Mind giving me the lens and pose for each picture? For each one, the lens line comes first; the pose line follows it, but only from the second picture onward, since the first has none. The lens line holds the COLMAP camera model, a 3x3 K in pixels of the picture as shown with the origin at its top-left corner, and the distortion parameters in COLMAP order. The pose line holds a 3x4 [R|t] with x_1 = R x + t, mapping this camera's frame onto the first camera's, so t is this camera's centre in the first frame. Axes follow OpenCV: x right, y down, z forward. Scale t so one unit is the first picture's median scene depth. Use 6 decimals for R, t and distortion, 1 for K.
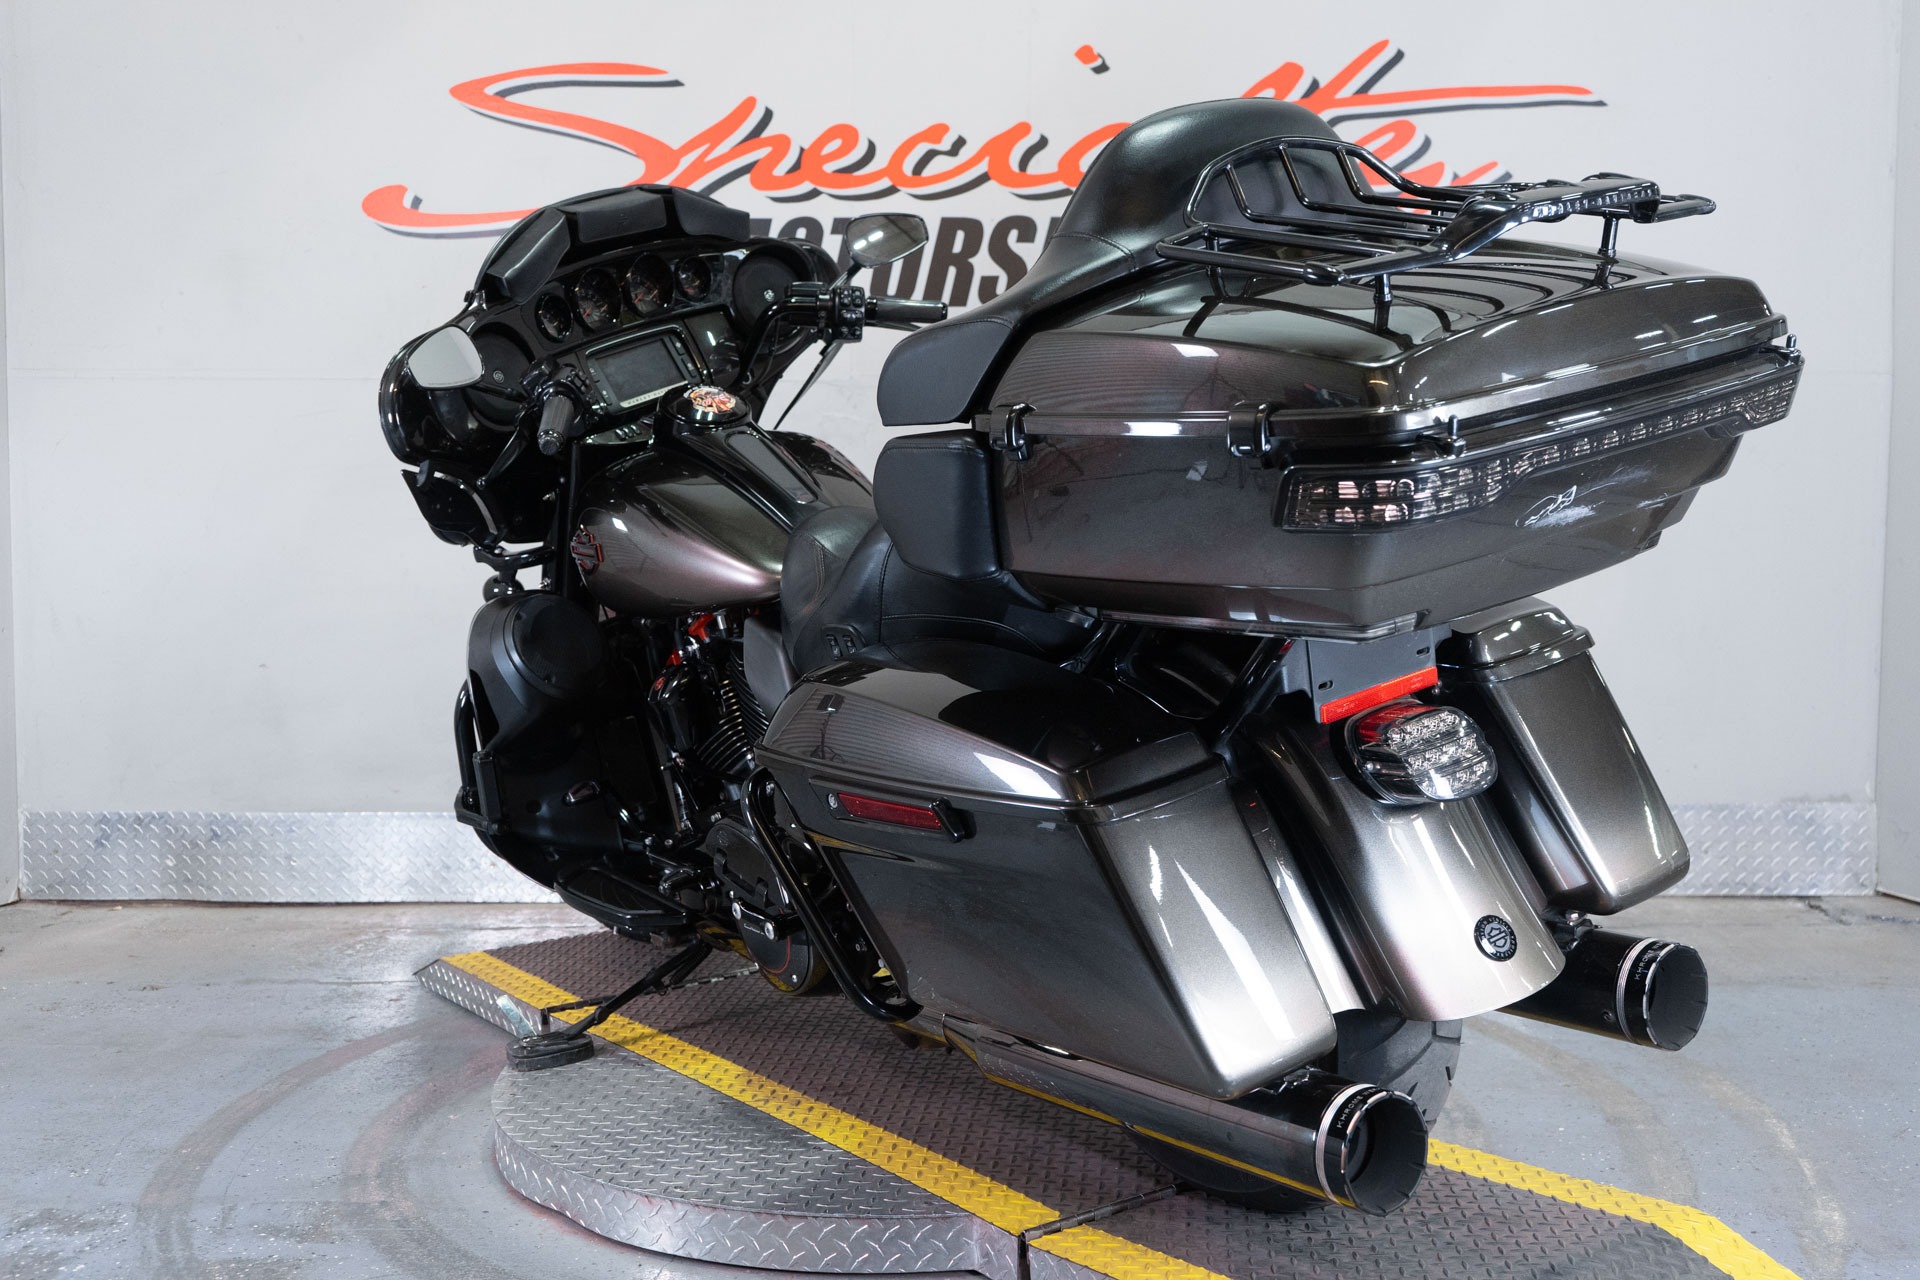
lens RADIAL K [[1935.6, 0, 960.0], [0, 1935.6, 640.0], [0, 0, 1]] dist [-0.003476, 0.027680]
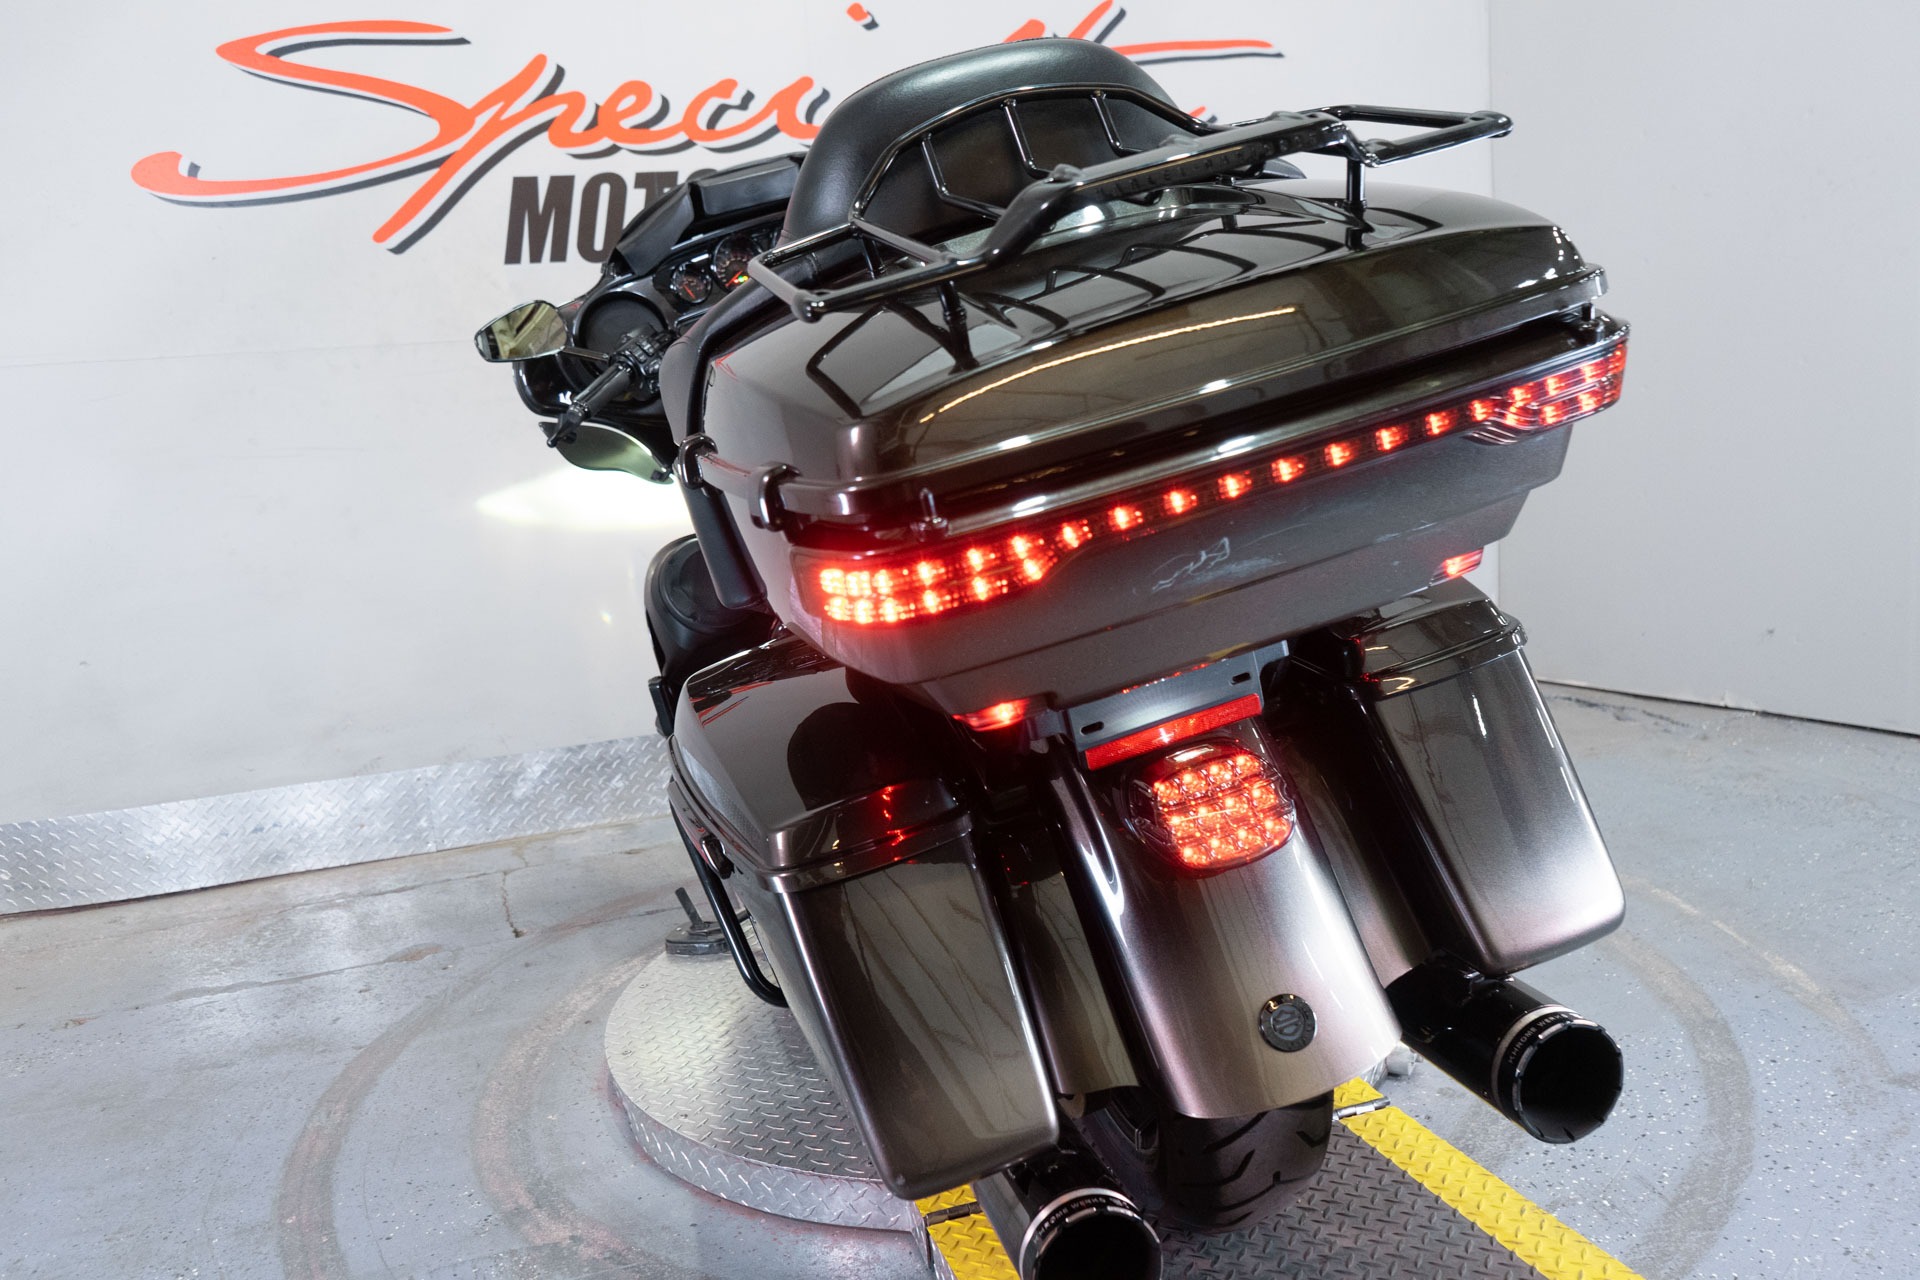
lens RADIAL K [[1529.3, 0, 960.0], [0, 1529.3, 640.0], [0, 0, 1]] dist [-0.005734, 0.004330]
pose [[0.944053, -0.124037, 0.305580, -0.184597], [0.095879, 0.989781, 0.105551, -0.038188], [-0.315549, -0.070347, 0.946298, 0.143809]]
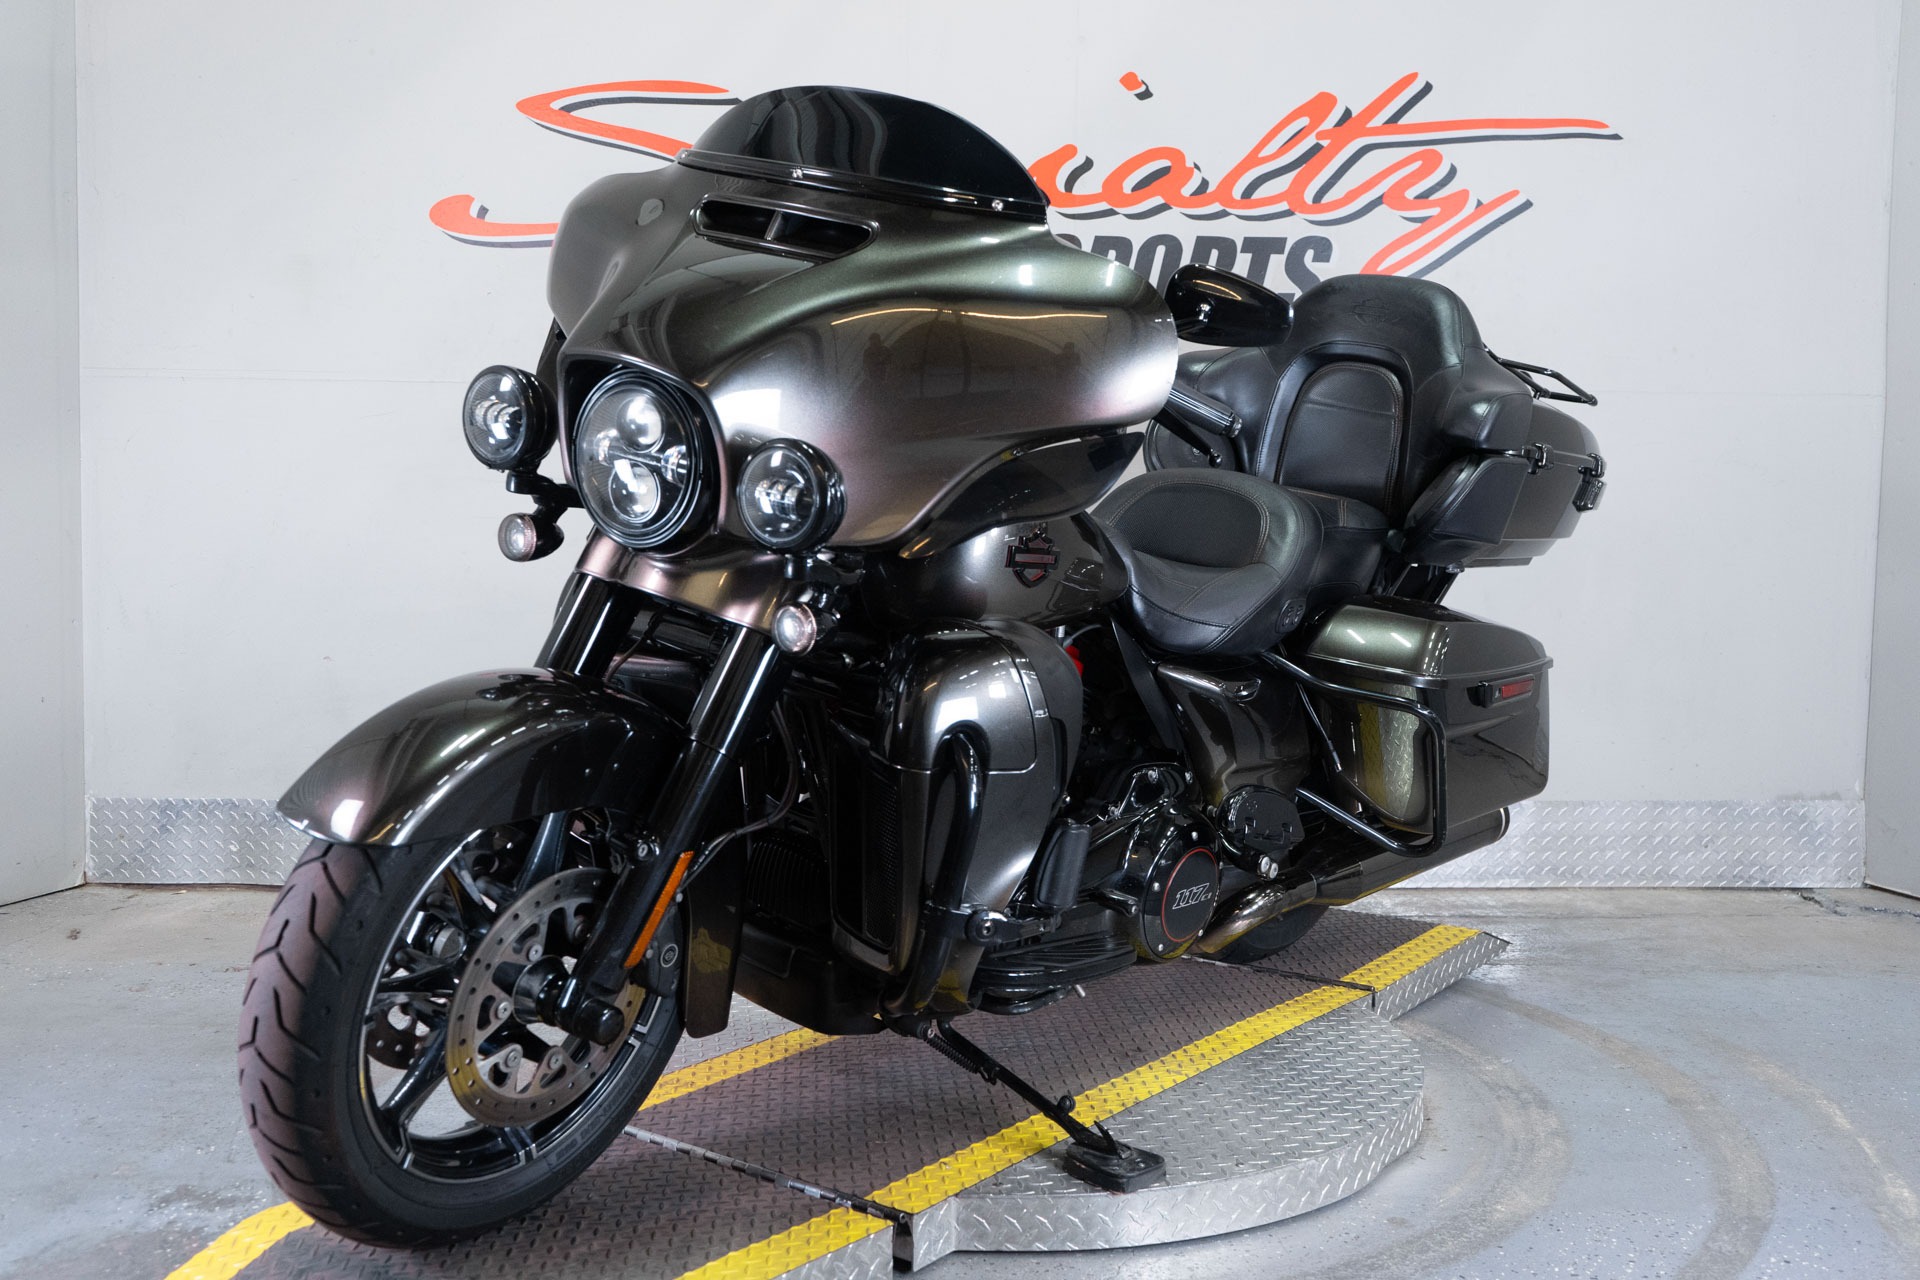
lens RADIAL K [[1842.5, 0, 960.0], [0, 1842.5, 640.0], [0, 0, 1]] dist [-0.011705, 0.028257]
pose [[0.999482, 0.009103, 0.030859, -0.054568], [-0.009118, 0.999958, 0.000350, 0.000225], [-0.030854, -0.000631, 0.999524, 0.007425]]
